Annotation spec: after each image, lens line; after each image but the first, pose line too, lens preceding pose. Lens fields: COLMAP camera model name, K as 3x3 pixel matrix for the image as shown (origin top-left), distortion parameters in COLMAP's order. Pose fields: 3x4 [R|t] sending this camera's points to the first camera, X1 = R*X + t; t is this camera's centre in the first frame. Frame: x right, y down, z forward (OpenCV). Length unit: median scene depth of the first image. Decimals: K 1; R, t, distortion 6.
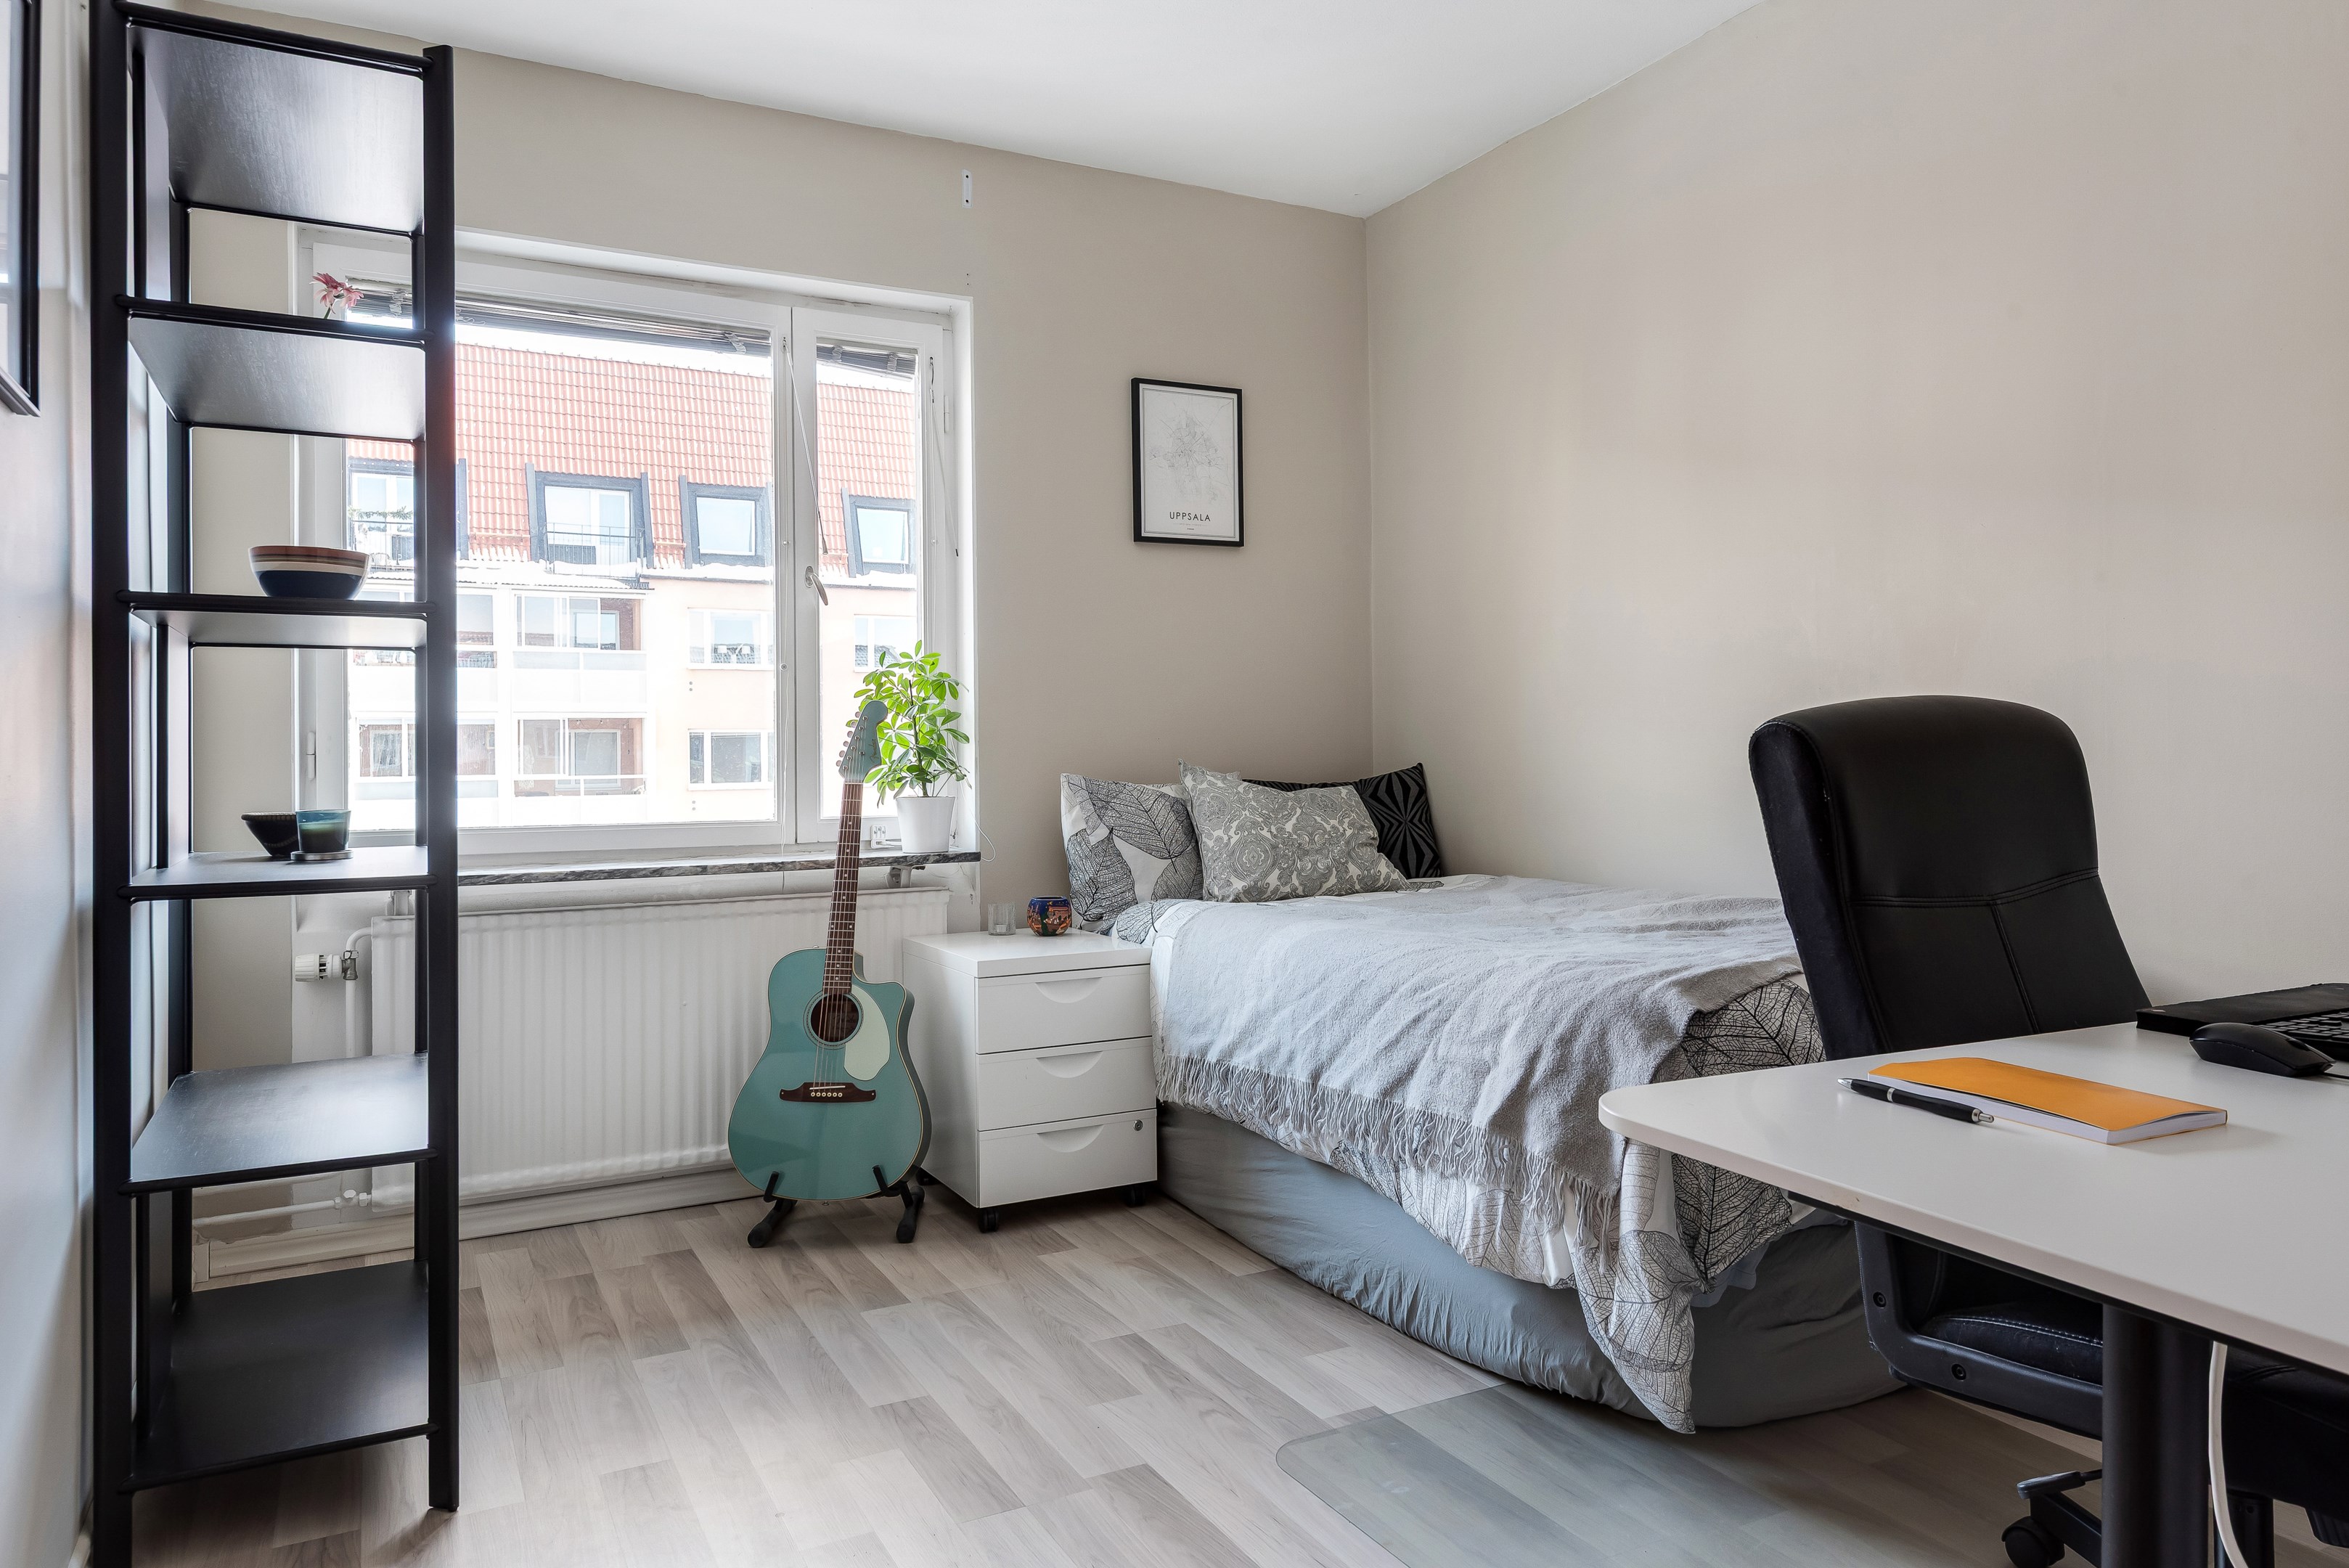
lens RADIAL K [[1545.6, 0, 1173.1], [0, 1545.6, 775.8], [0, 0, 1]] dist [0.009985, -0.005279]
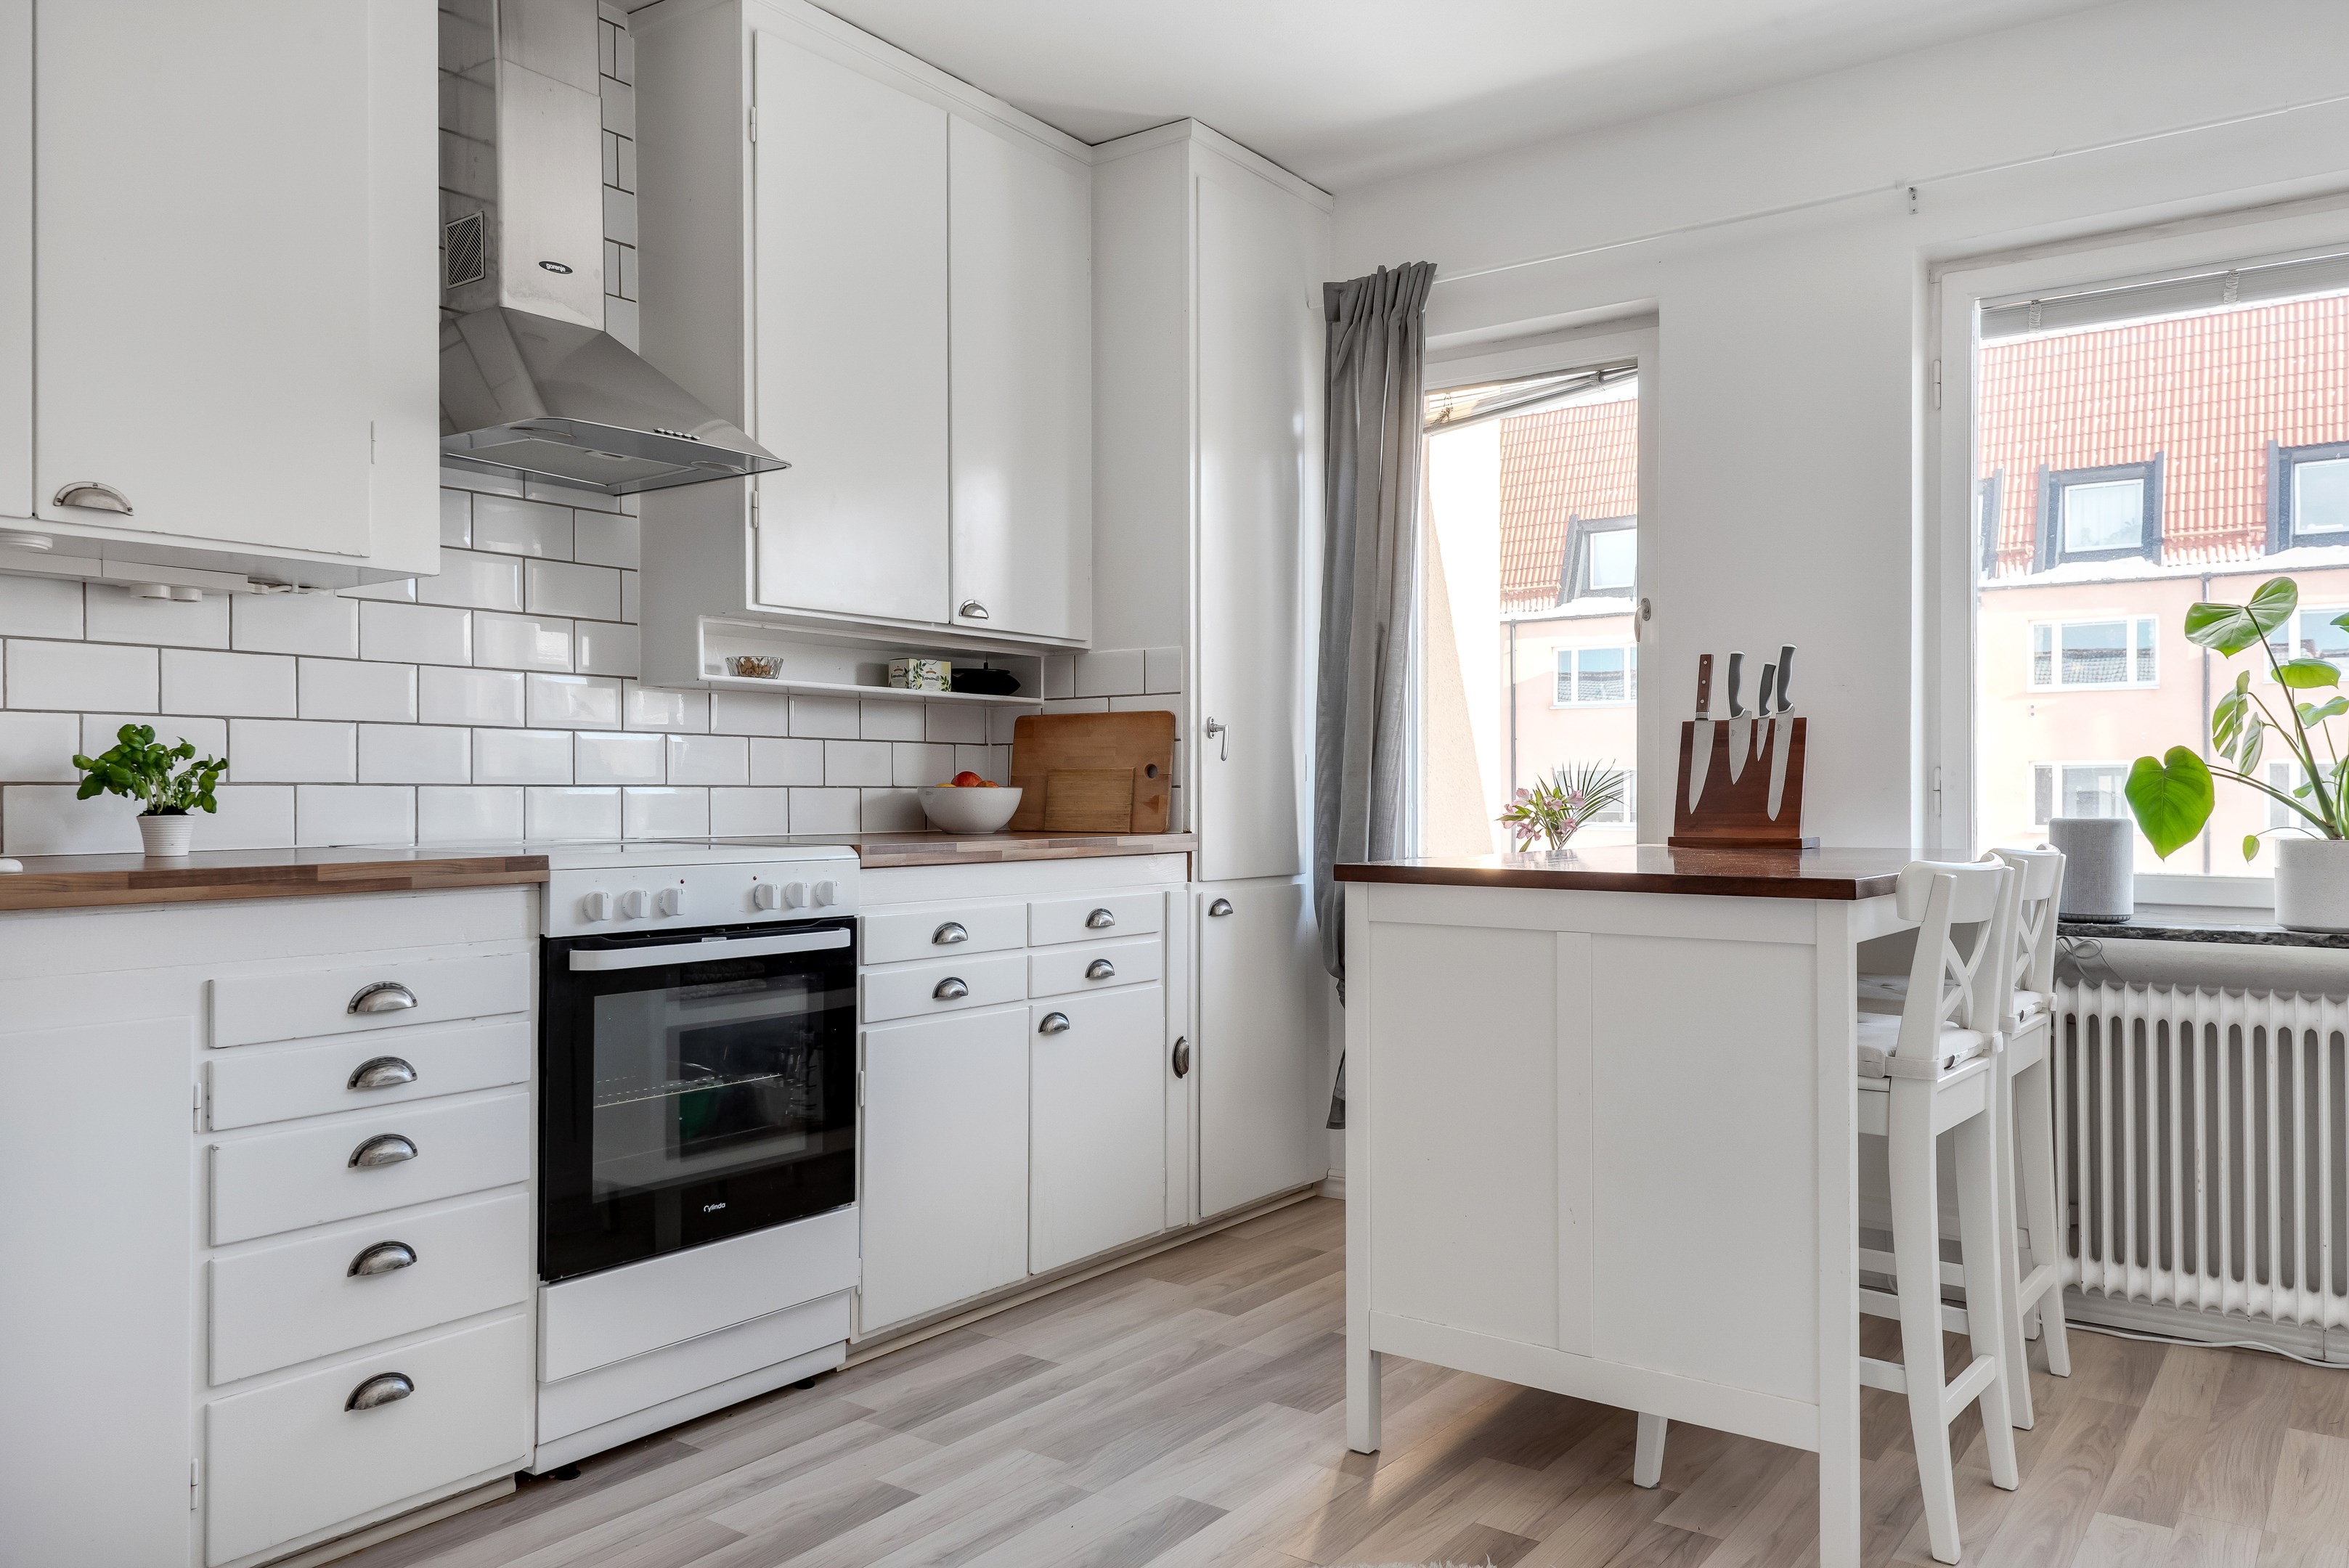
lens RADIAL K [[1686.1, 0, 1193.5], [0, 1686.1, 786.5], [0, 0, 1]] dist [0.027629, -0.009222]
pose [[0.445400, 0.003773, -0.895324, 0.312918], [-0.016554, 0.999855, -0.004021, -0.005516], [0.895179, 0.016612, 0.445397, 0.167854]]
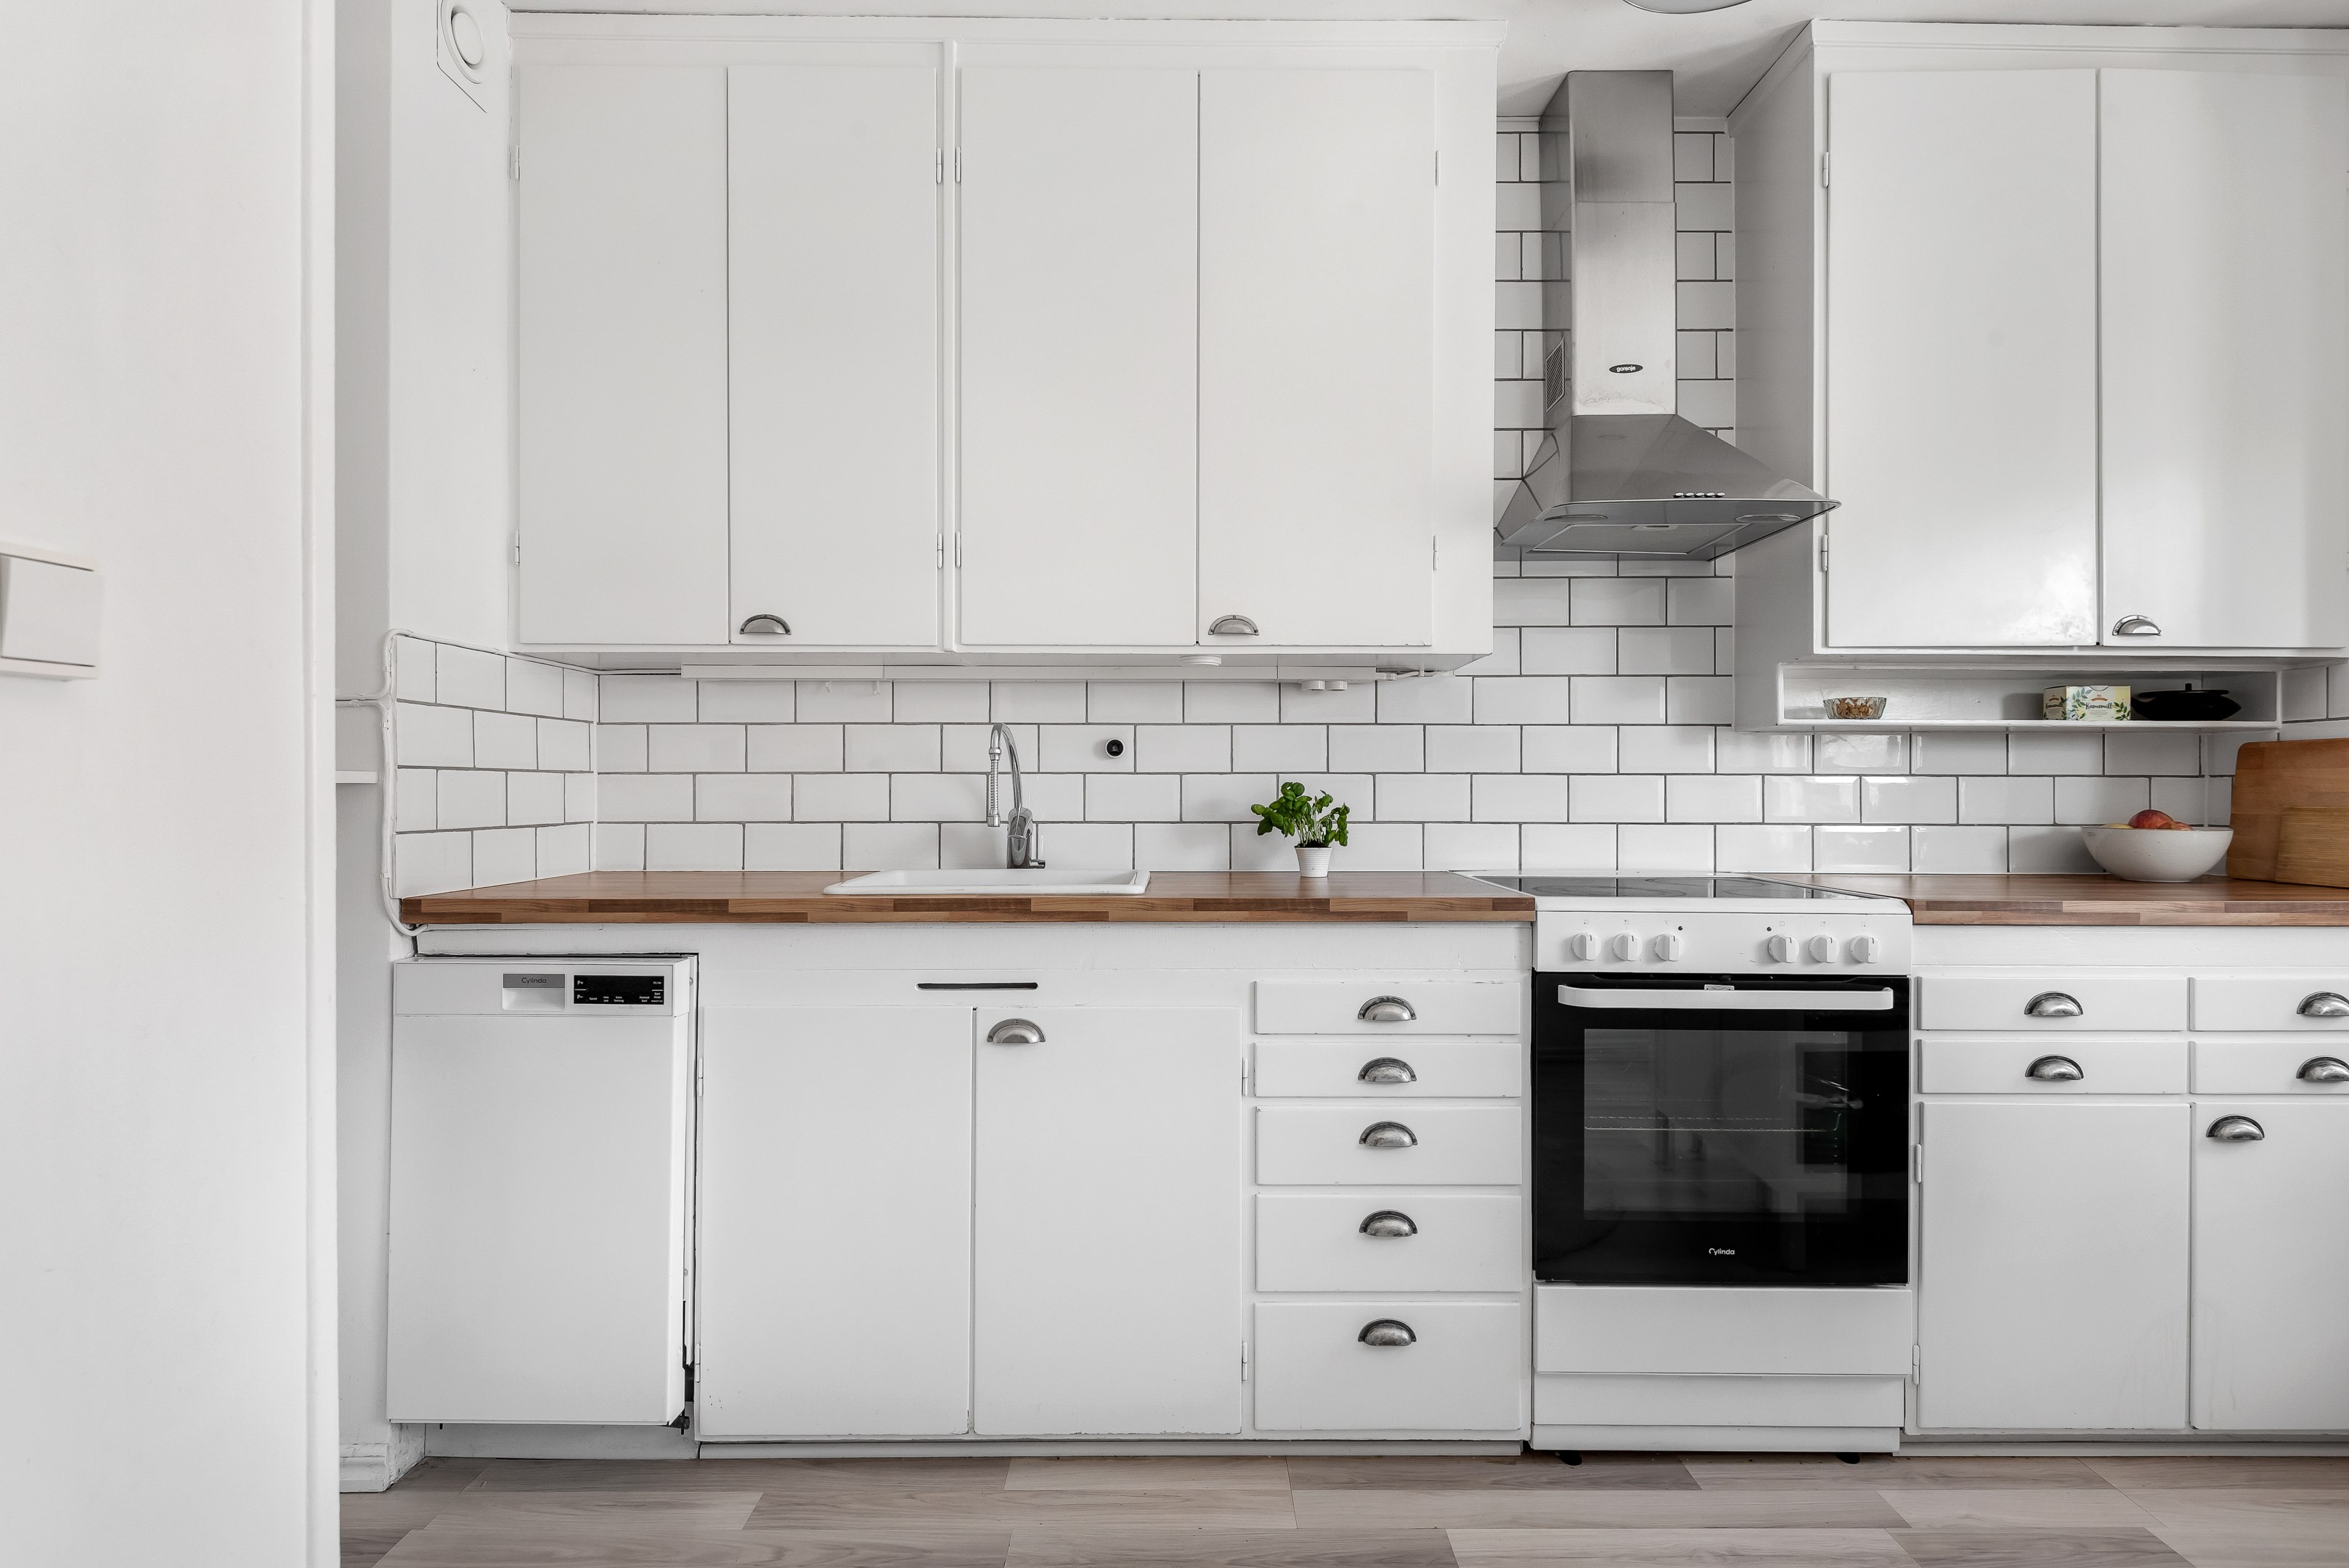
lens RADIAL K [[1198.2, 0, 1177.9], [0, 1198.2, 791.7], [0, 0, 1]] dist [0.015804, -0.013193]
pose [[-0.464892, 0.004035, -0.885358, 0.231011], [-0.013134, 0.999848, 0.011453, -0.015805], [0.885270, 0.016953, -0.464768, 0.250932]]
